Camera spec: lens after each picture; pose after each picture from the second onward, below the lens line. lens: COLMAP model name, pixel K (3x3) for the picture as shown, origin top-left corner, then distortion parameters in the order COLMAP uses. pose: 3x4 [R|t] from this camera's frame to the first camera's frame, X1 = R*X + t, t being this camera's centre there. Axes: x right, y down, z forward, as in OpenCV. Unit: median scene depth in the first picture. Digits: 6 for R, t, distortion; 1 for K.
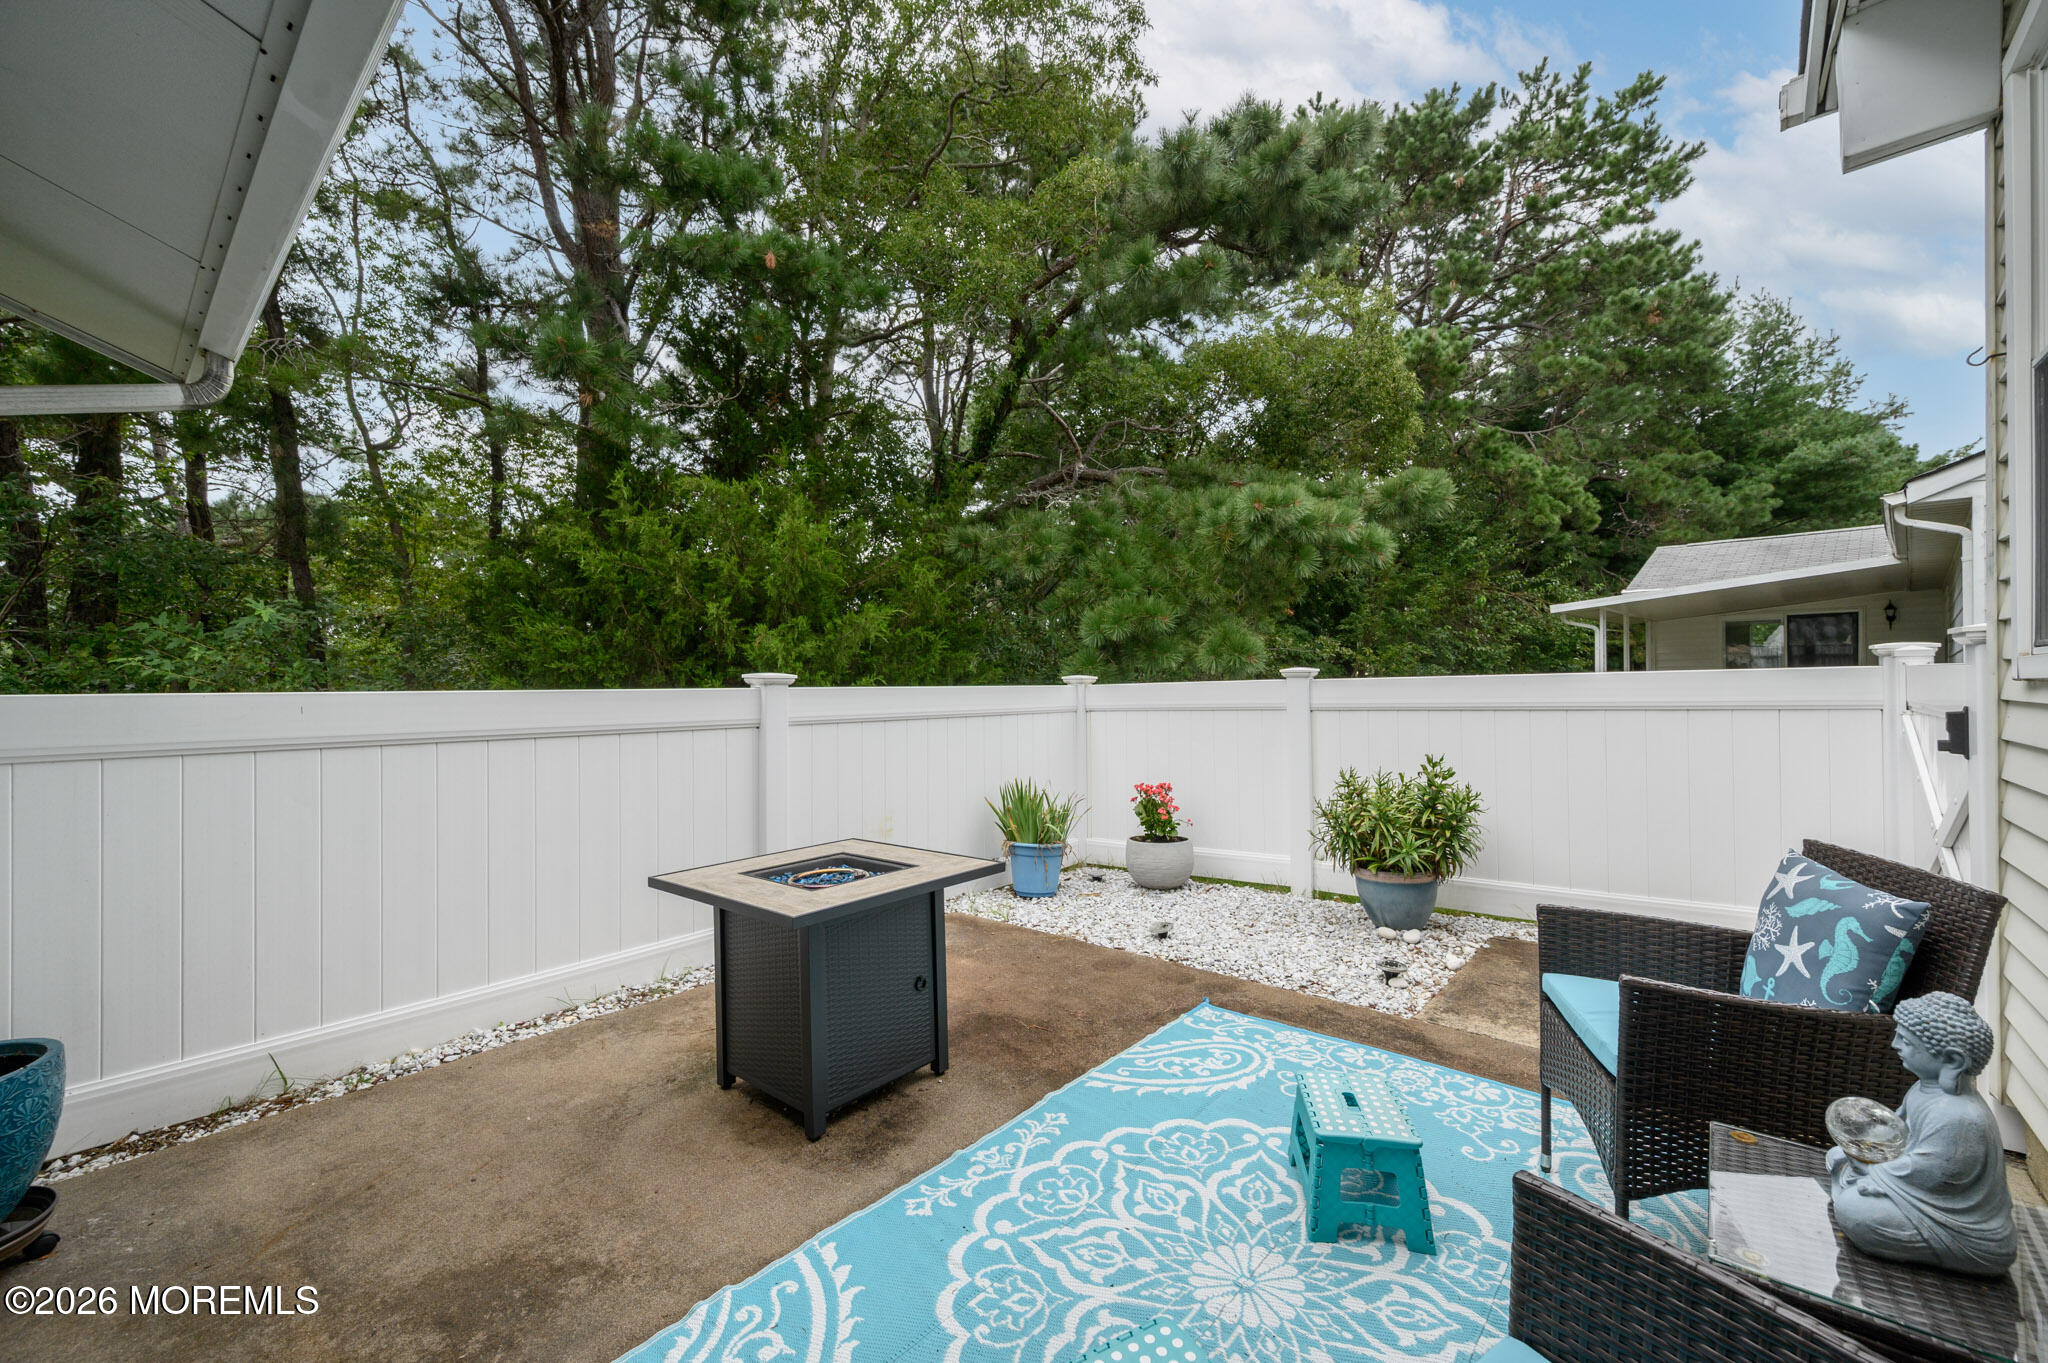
lens RADIAL K [[806.9, 0, 1029.4], [0, 806.9, 680.7], [0, 0, 1]] dist [-0.000026, 0.000059]
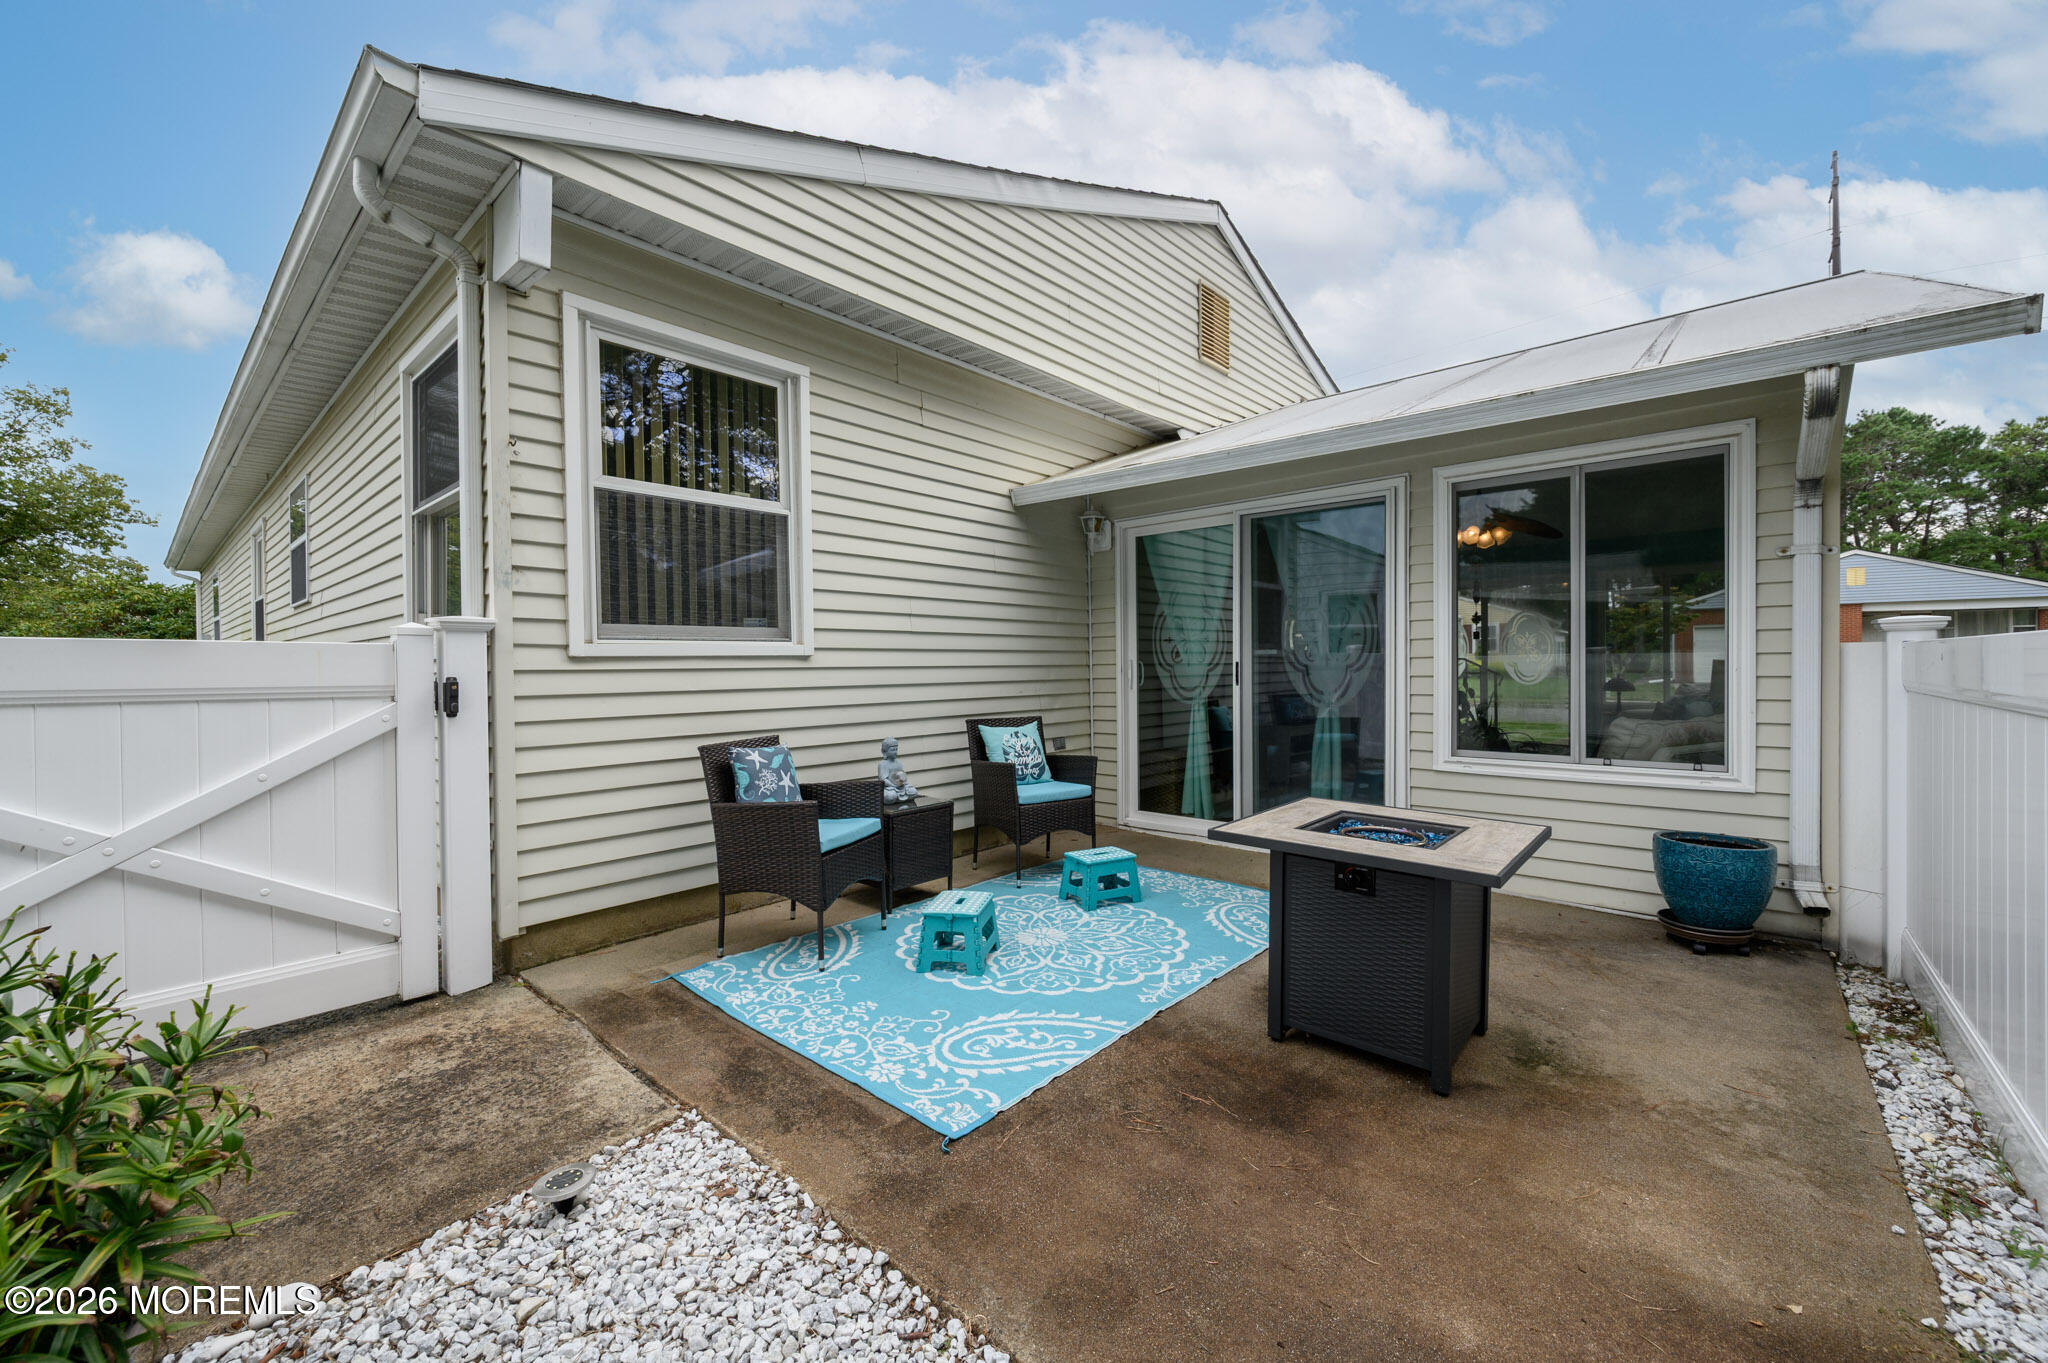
lens RADIAL K [[806.9, 0, 1019.8], [0, 806.9, 673.3], [0, 0, 1]] dist [-0.000026, 0.000059]
pose [[-0.999606, 0.019176, 0.020507, 0.182546], [0.019411, 0.999748, 0.011308, 0.024180], [-0.020285, 0.011702, -0.999726, 2.104163]]
